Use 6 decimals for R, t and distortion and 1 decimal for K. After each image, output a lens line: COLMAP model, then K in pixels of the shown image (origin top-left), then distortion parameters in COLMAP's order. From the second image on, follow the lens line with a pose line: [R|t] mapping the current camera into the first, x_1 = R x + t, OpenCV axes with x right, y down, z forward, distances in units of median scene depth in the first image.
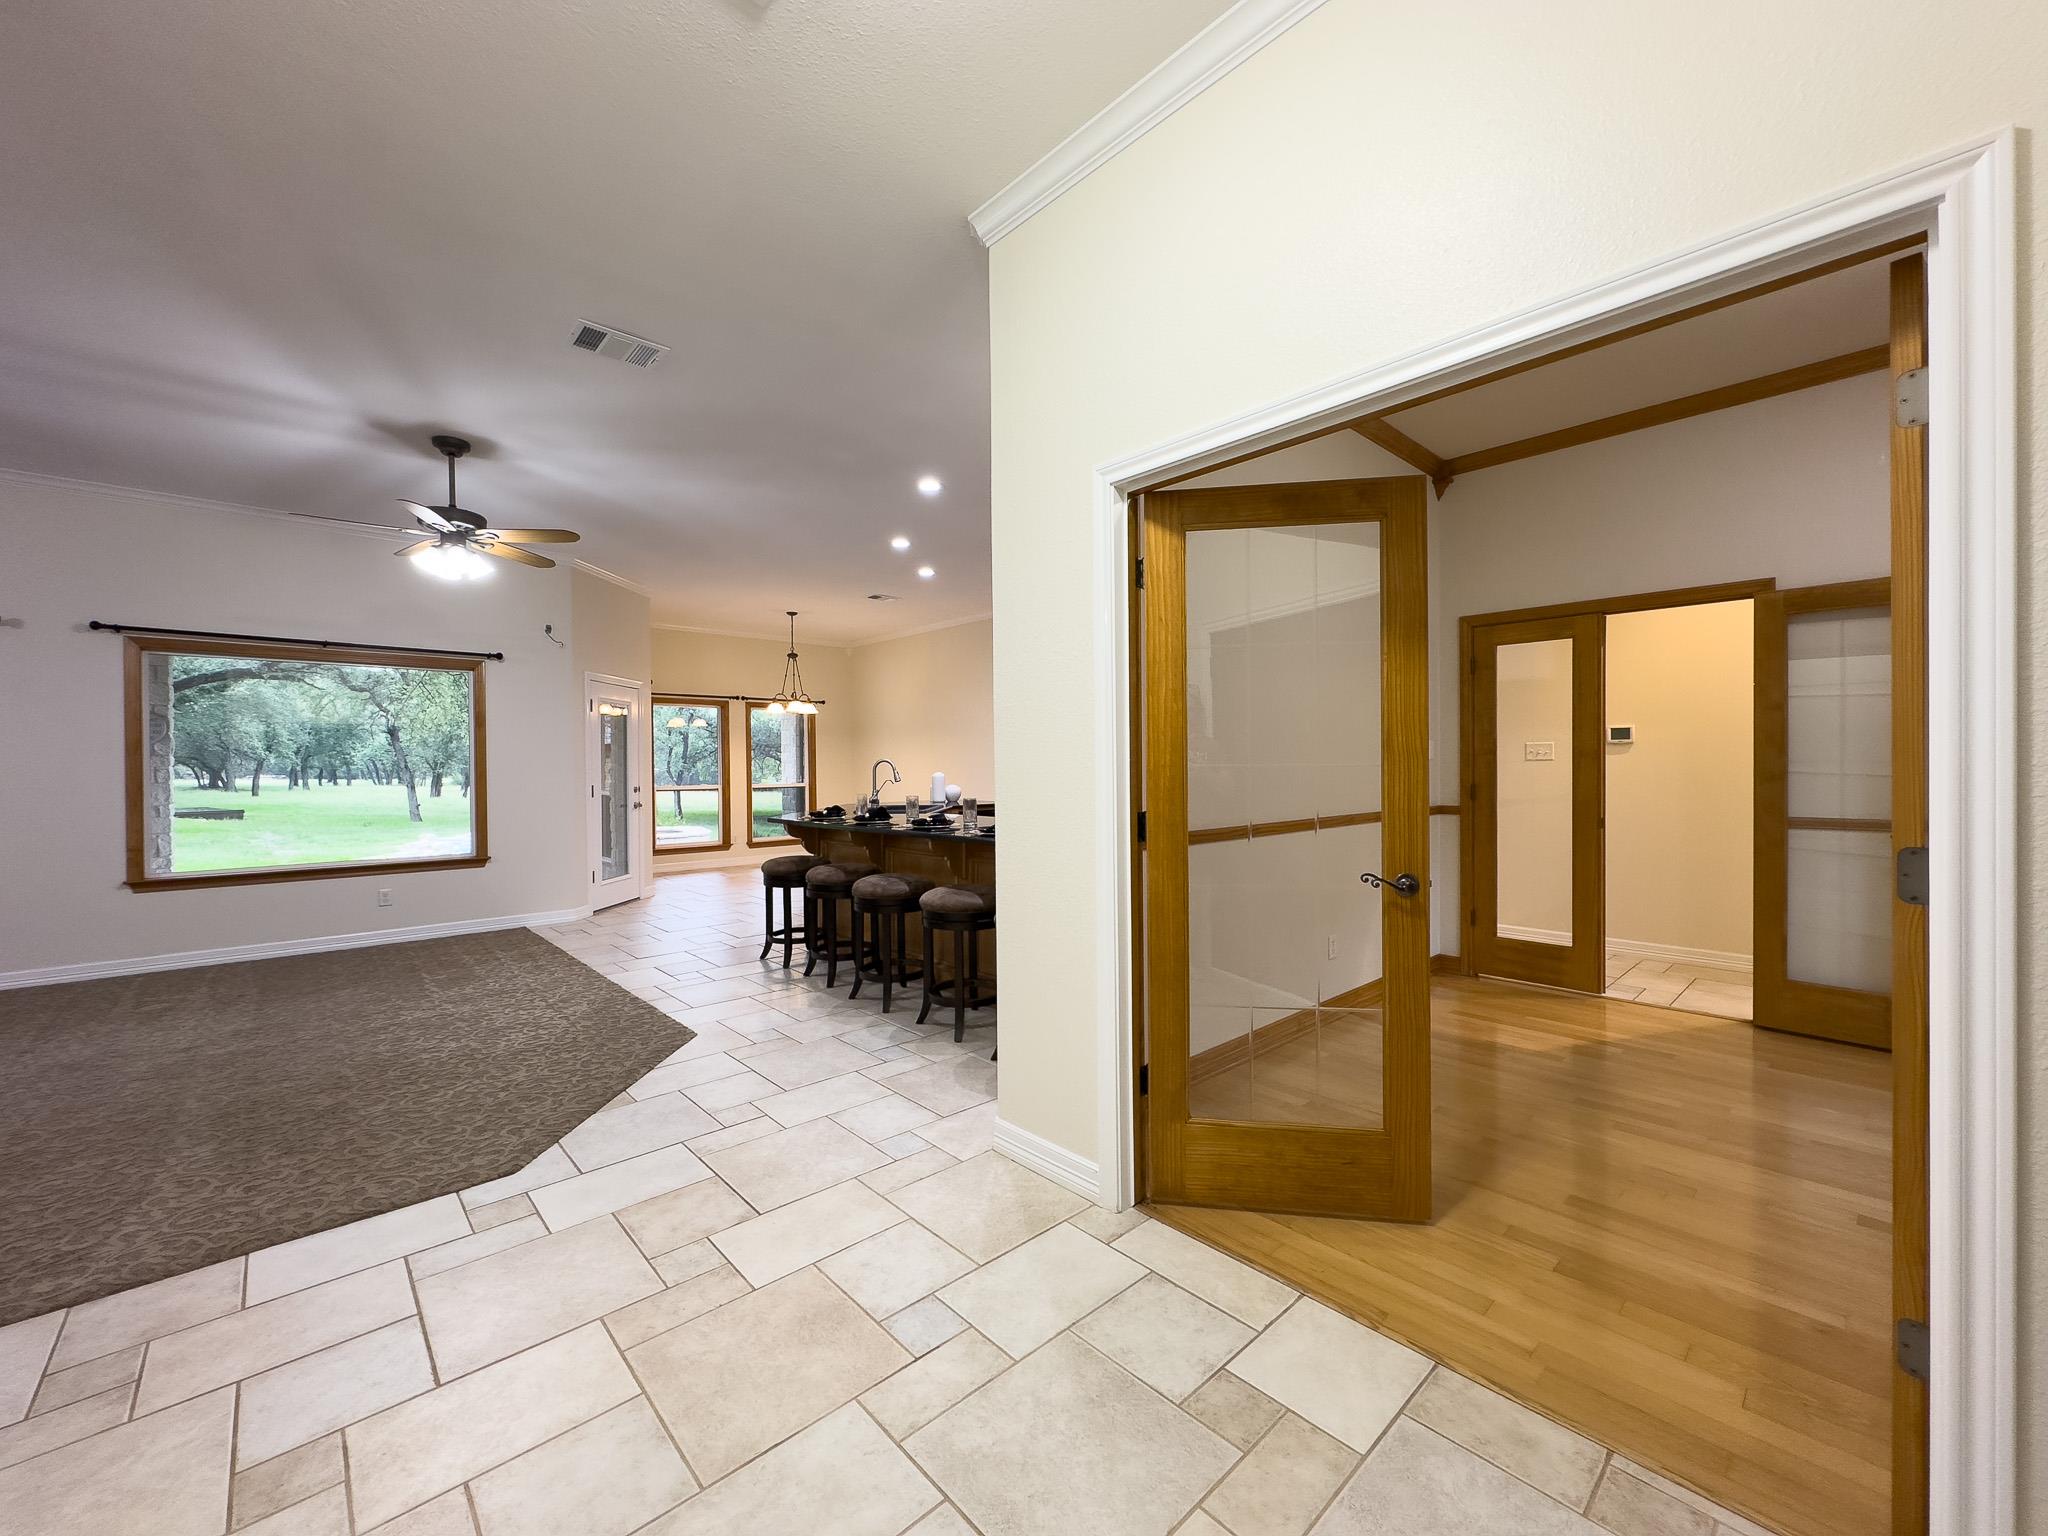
lens RADIAL K [[814.6, 0, 1024.0], [0, 814.6, 768.0], [0, 0, 1]] dist [-0.001543, -0.000357]
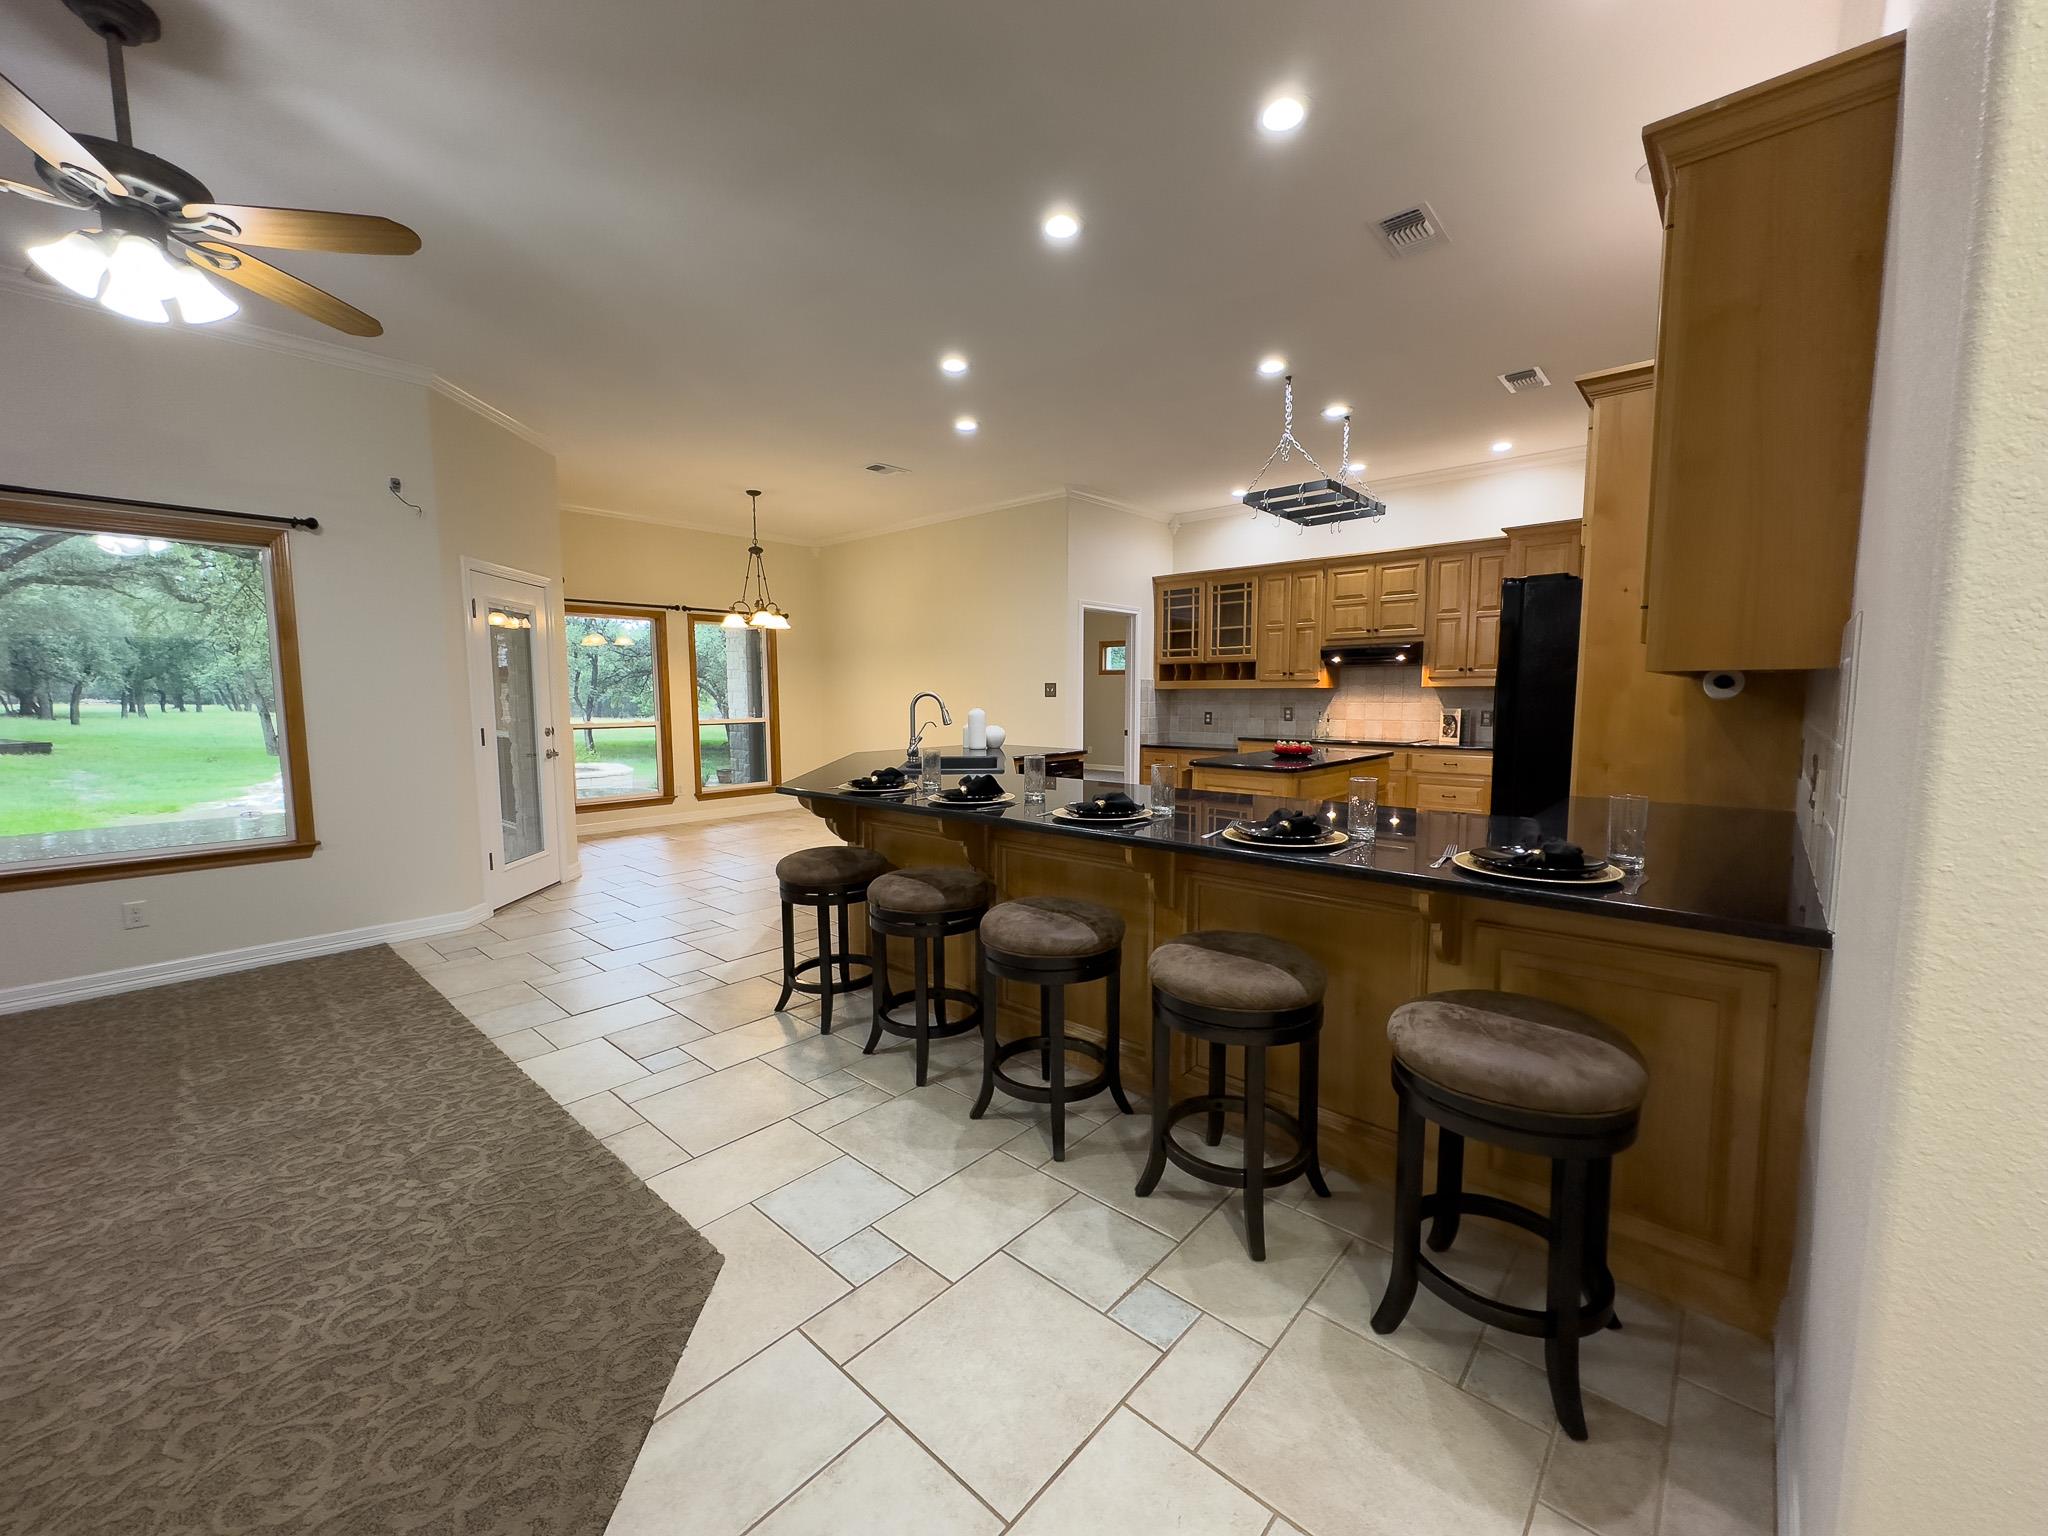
lens RADIAL K [[814.6, 0, 1024.0], [0, 814.6, 768.0], [0, 0, 1]] dist [-0.001543, -0.000357]
pose [[0.995599, -0.003528, 0.093651, -0.197468], [-0.004860, 0.996003, 0.089186, -0.011053], [-0.093591, -0.089248, 0.991602, 0.386528]]
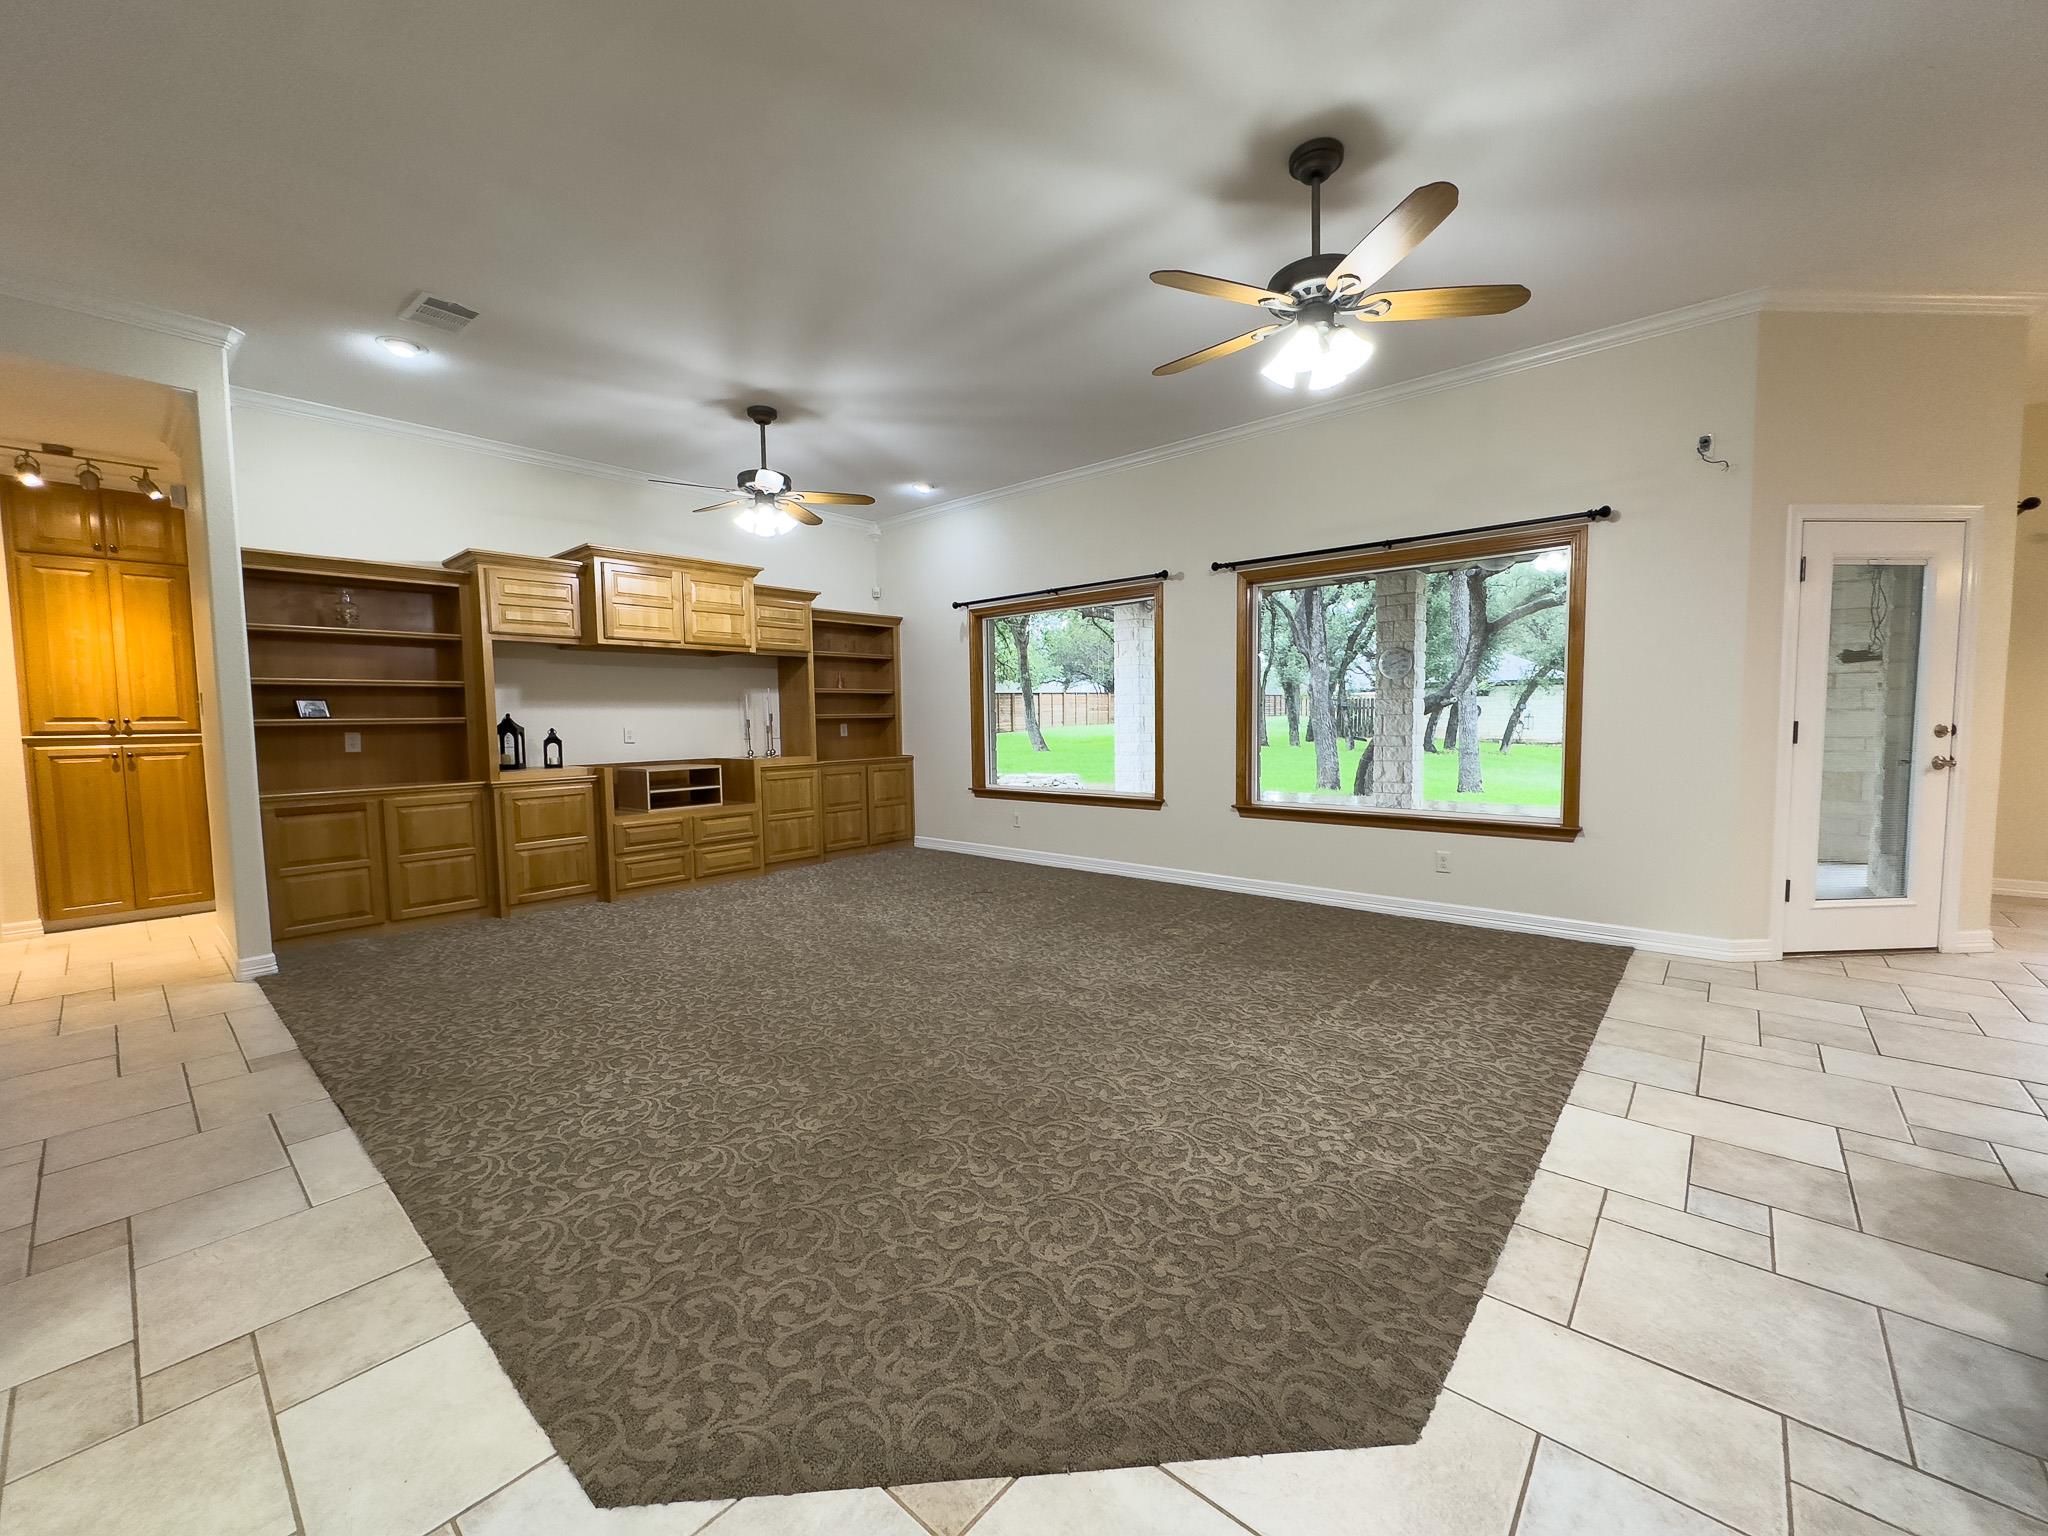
lens RADIAL K [[814.6, 0, 1024.0], [0, 814.6, 768.0], [0, 0, 1]] dist [-0.001543, -0.000357]
pose [[0.106402, 0.069559, -0.991887, -0.071943], [0.010699, 0.997412, 0.071094, 0.011826], [0.994266, -0.018177, 0.105382, 0.598923]]
